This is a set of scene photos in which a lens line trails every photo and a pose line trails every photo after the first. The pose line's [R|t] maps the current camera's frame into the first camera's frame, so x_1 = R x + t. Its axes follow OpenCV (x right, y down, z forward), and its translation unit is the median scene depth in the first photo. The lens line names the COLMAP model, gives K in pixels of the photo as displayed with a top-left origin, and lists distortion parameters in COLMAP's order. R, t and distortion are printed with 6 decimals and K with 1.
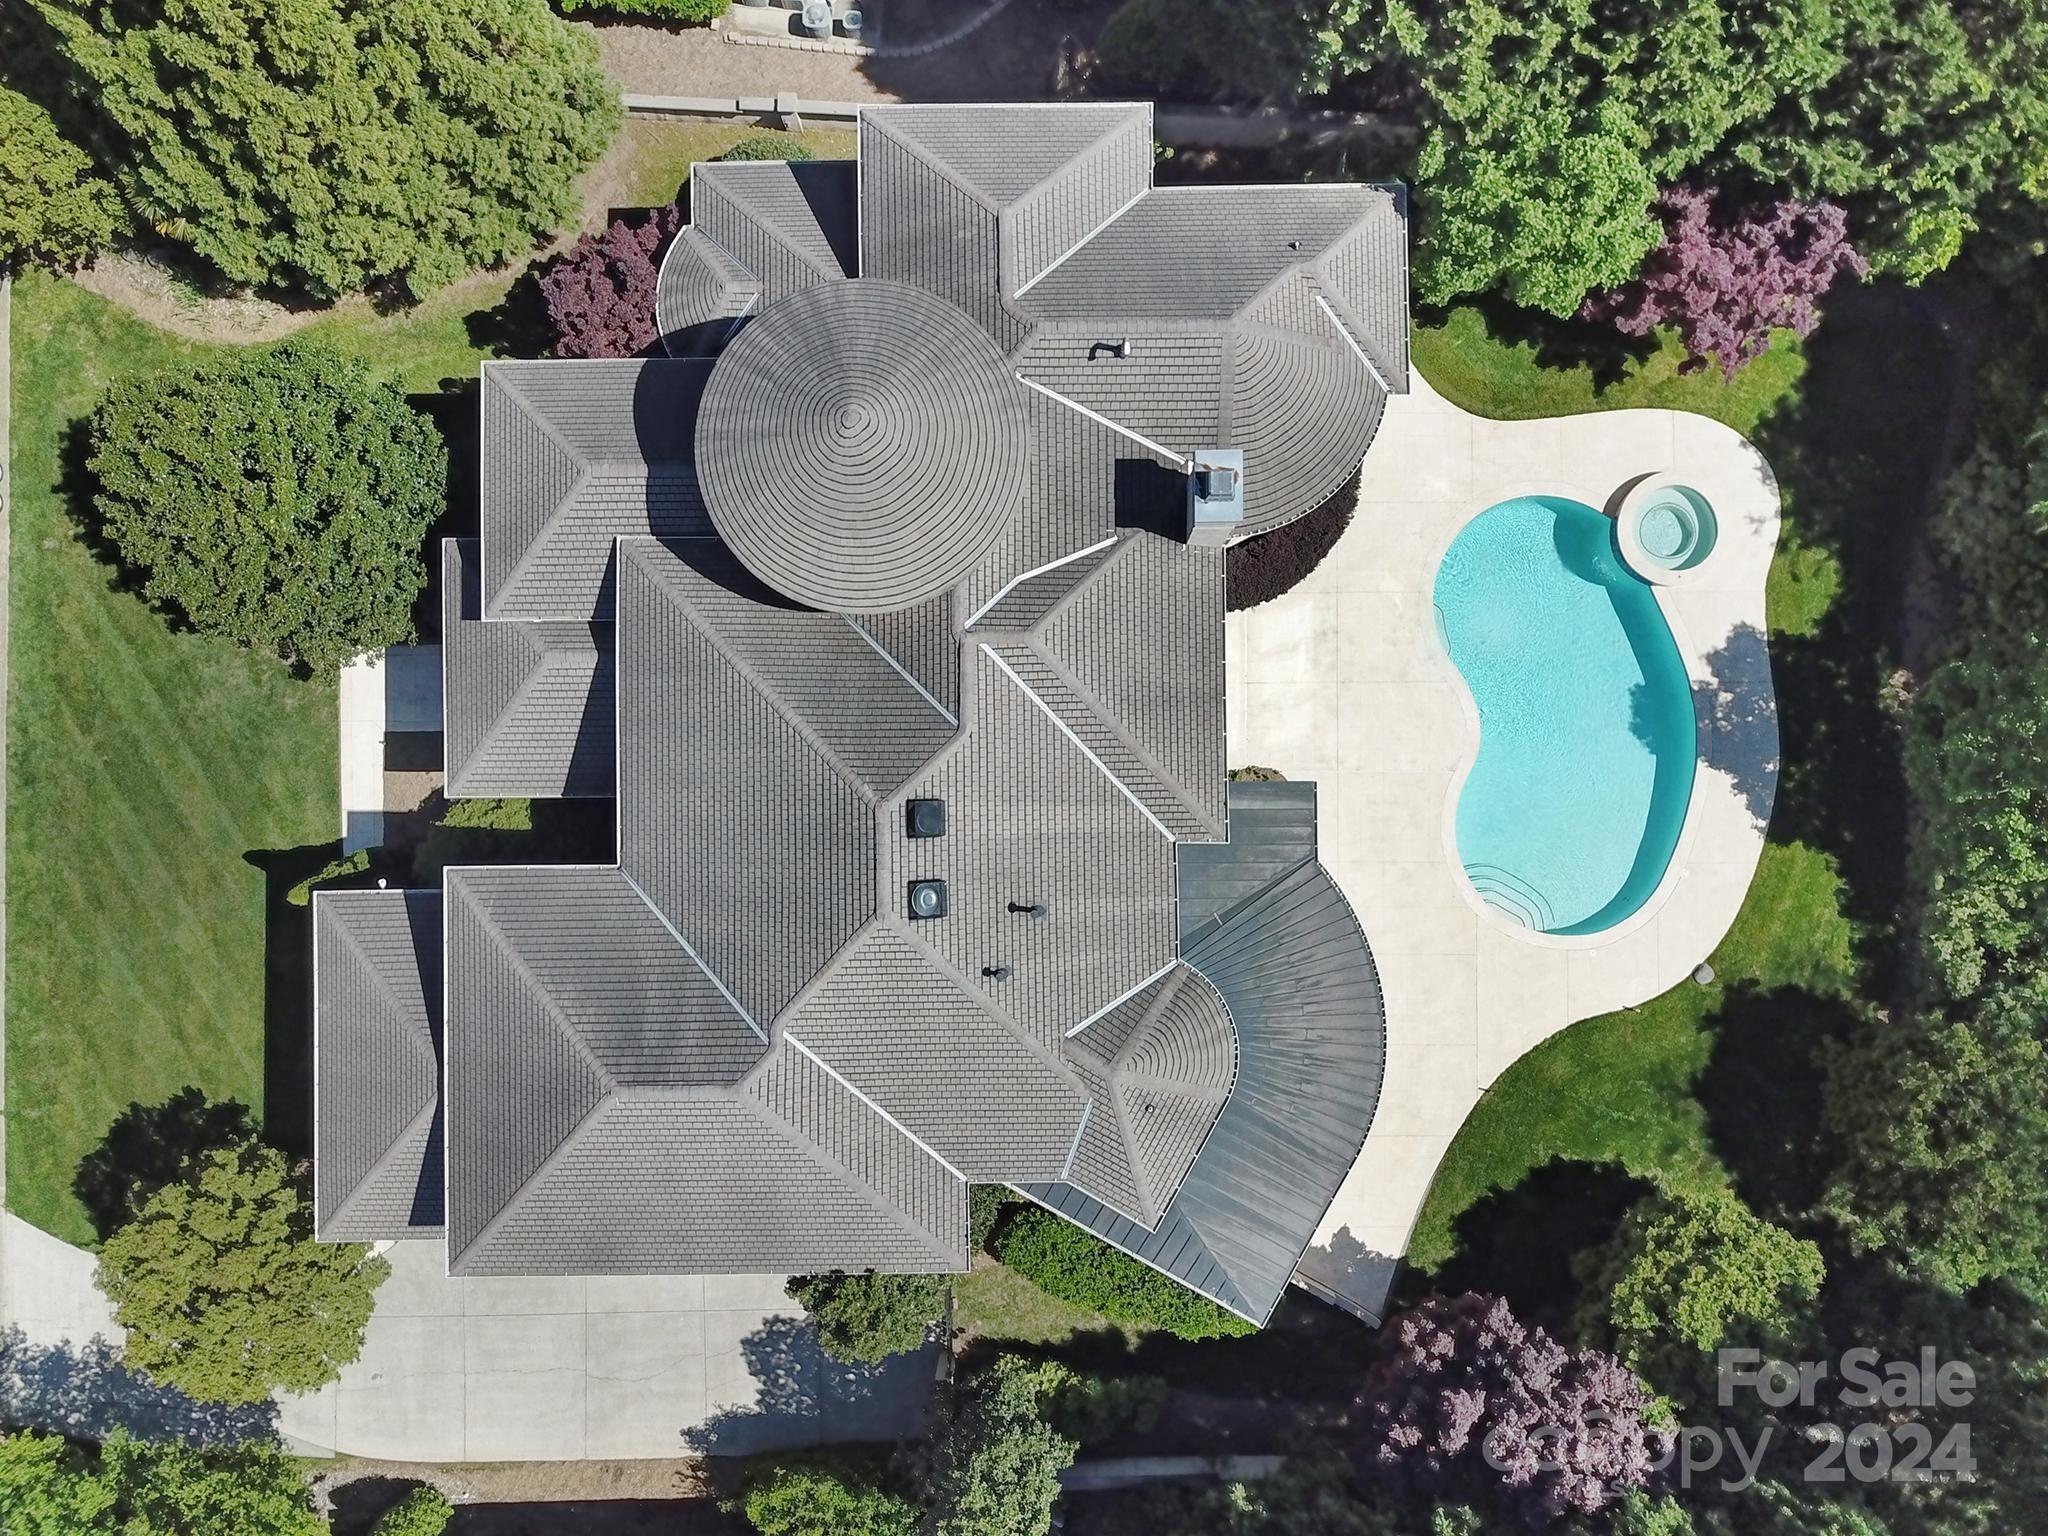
lens RADIAL K [[1596.4, 0, 1024.0], [0, 1596.4, 768.0], [0, 0, 1]] dist [0.041839, 0.002919]
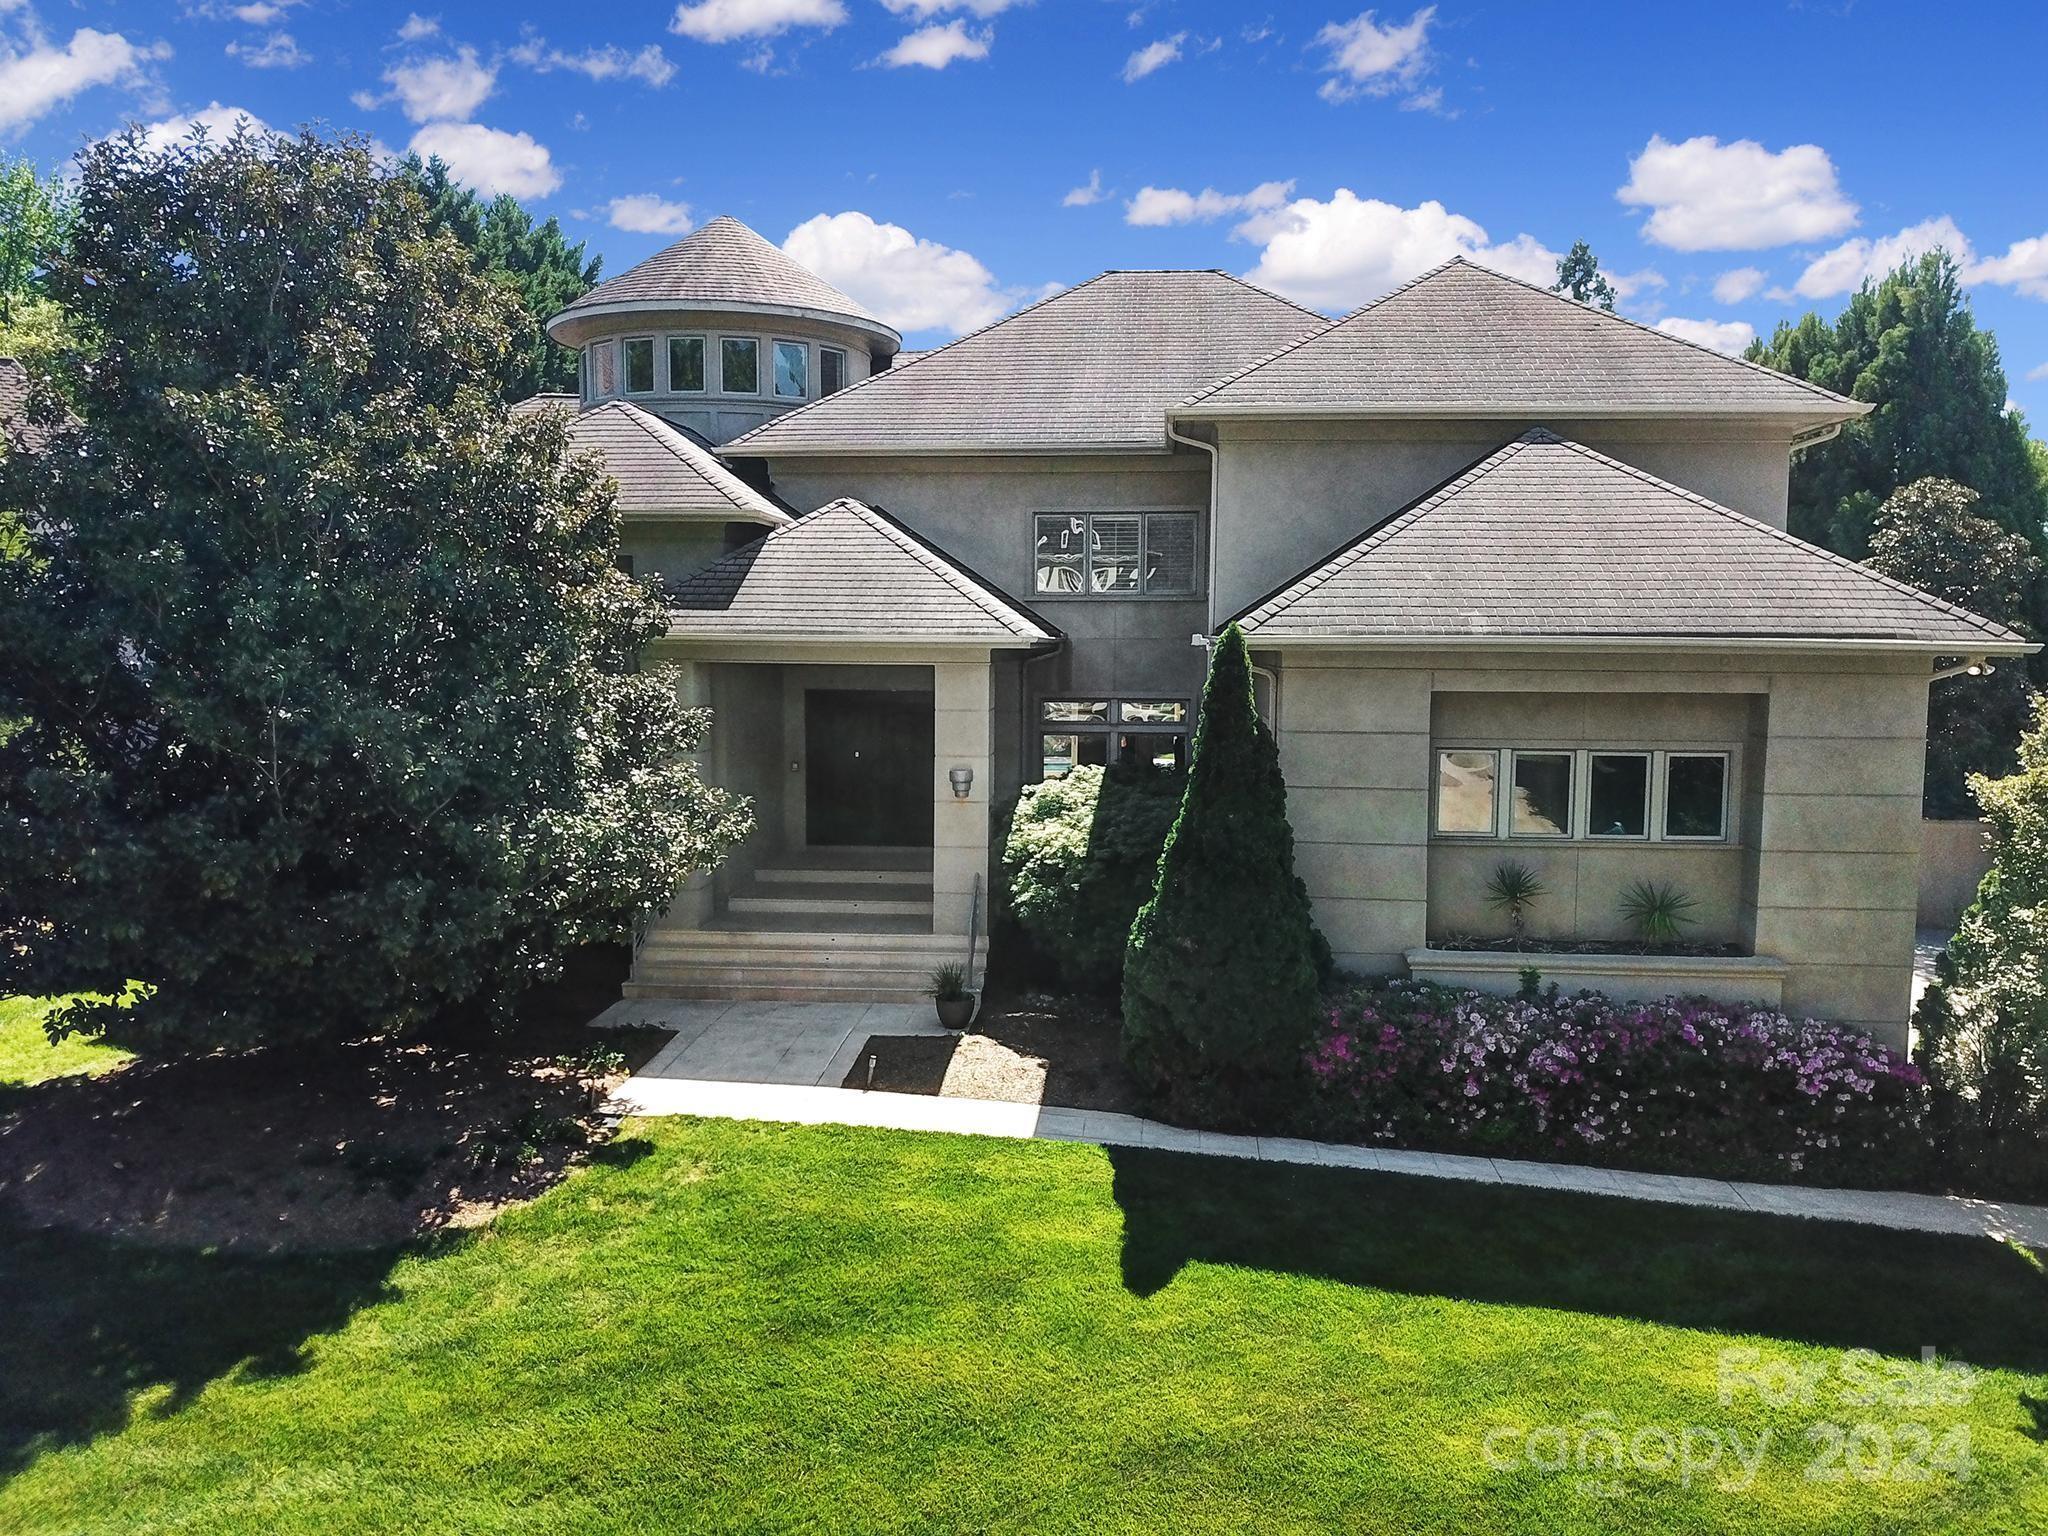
lens RADIAL K [[1562.5, 0, 1024.0], [0, 1562.5, 768.0], [0, 0, 1]] dist [0.002838, 0.010945]
pose [[0.094975, -0.103560, 0.990078, -0.771753], [0.994992, 0.041011, -0.091157, 0.055635], [-0.031164, 0.993777, 0.106937, 0.877499]]
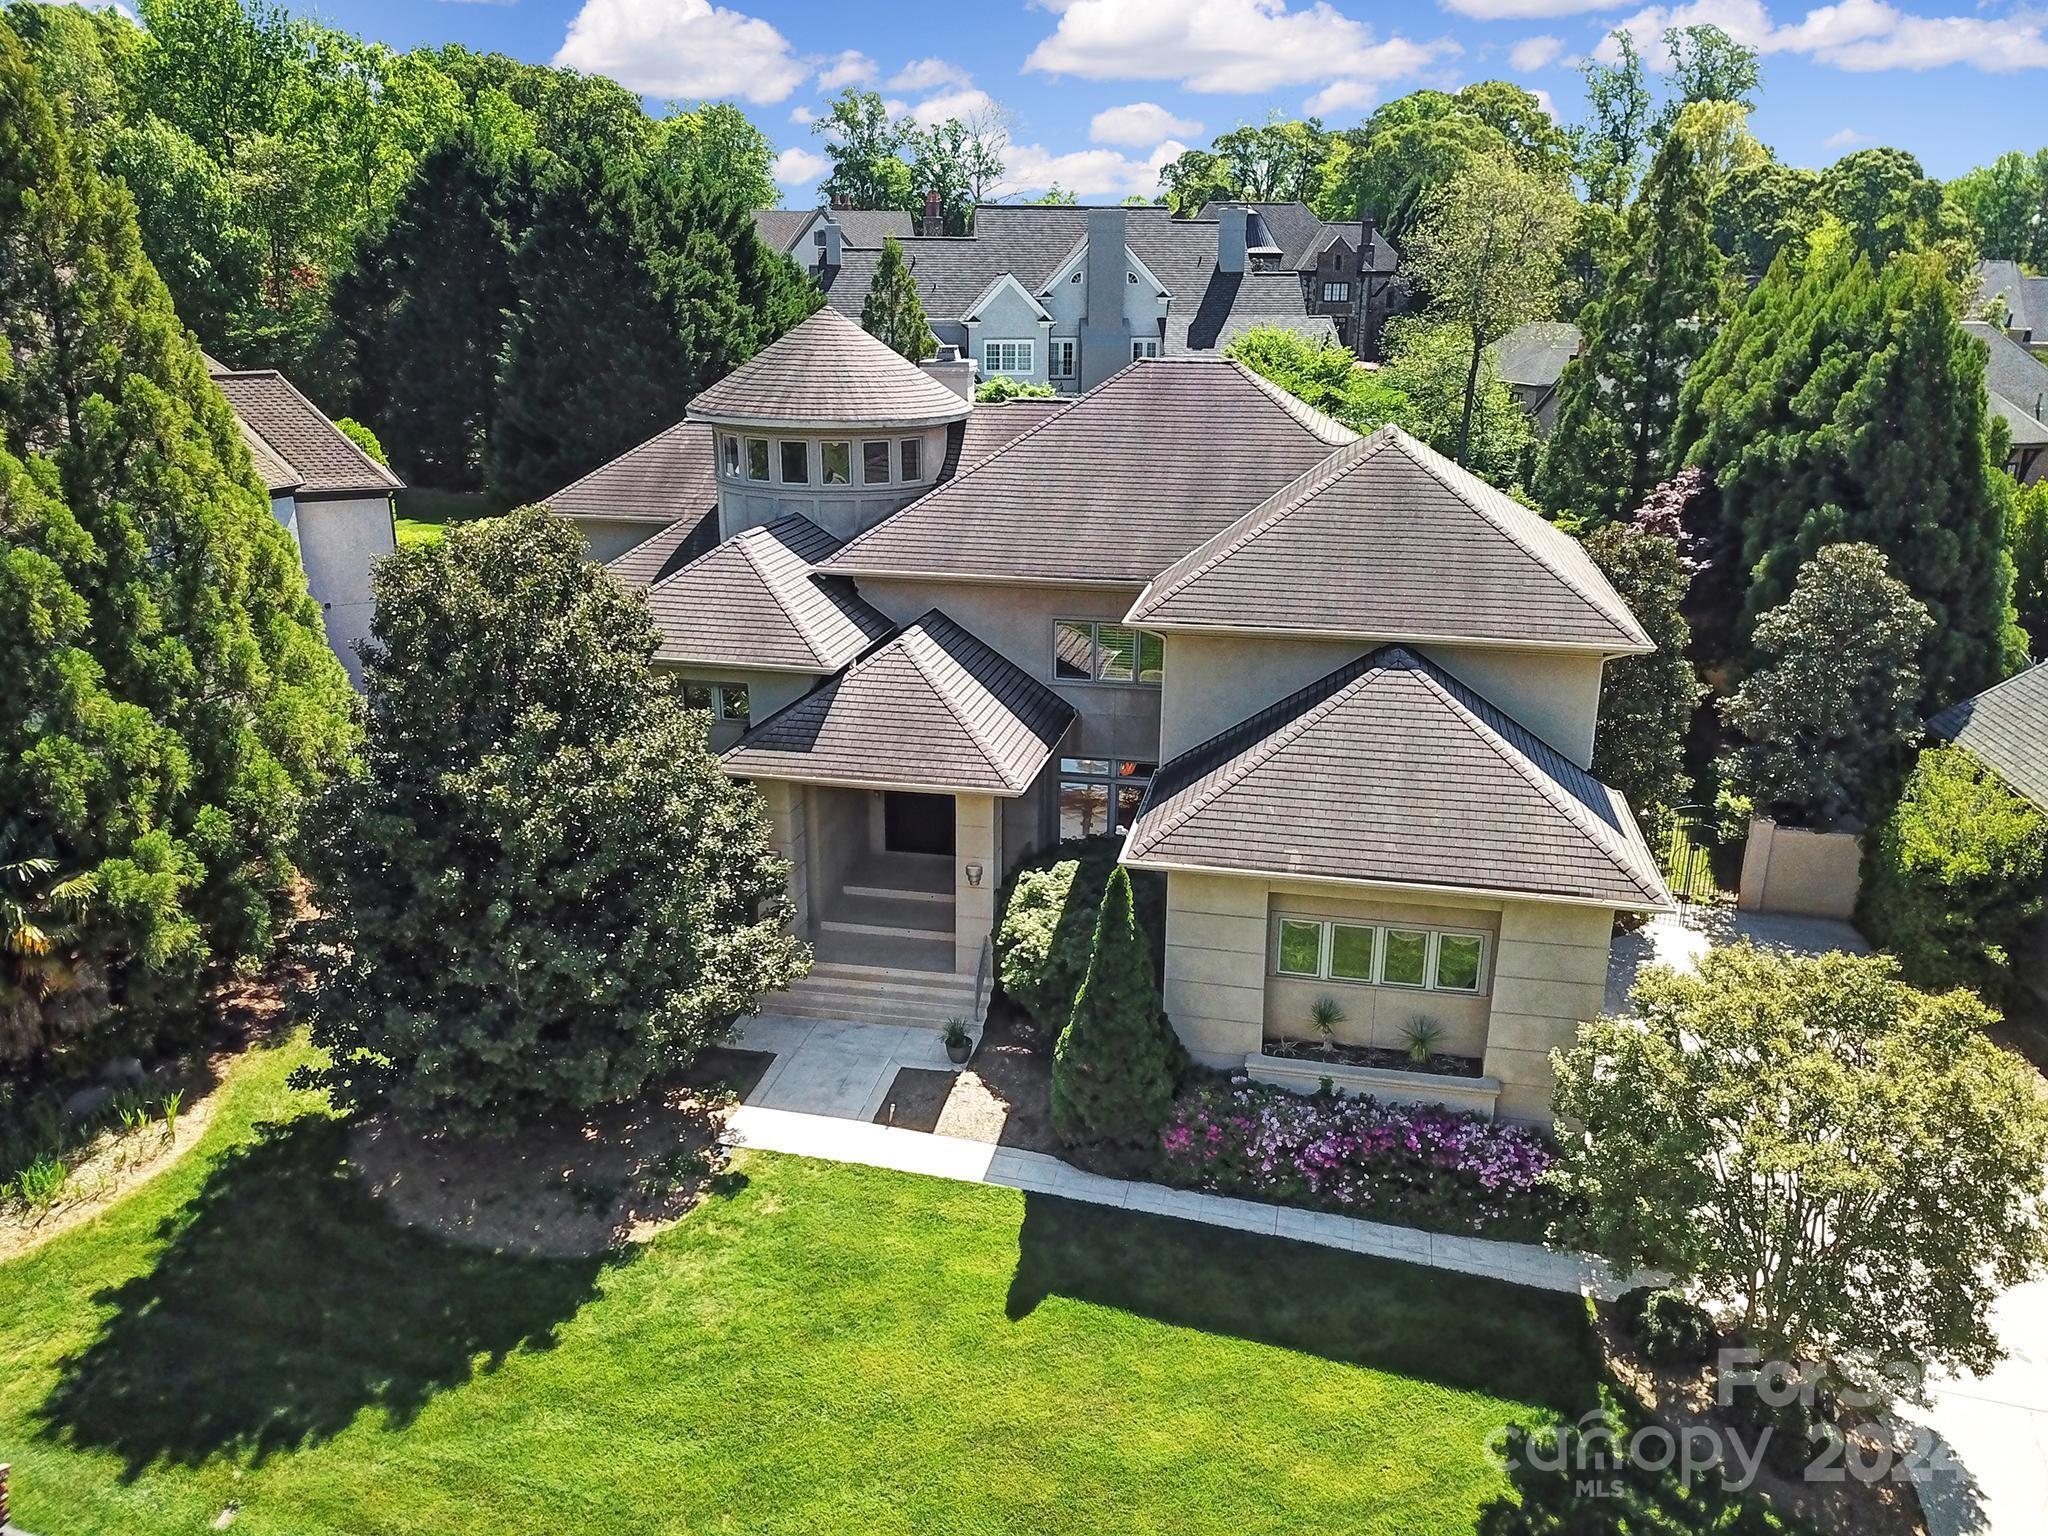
lens RADIAL K [[1562.5, 0, 1024.0], [0, 1562.5, 768.0], [0, 0, 1]] dist [0.002838, 0.010945]
pose [[0.211610, -0.309879, 0.926928, -0.905822], [0.976907, 0.095763, -0.191005, 0.138573], [-0.029577, 0.945941, 0.322988, 0.670678]]
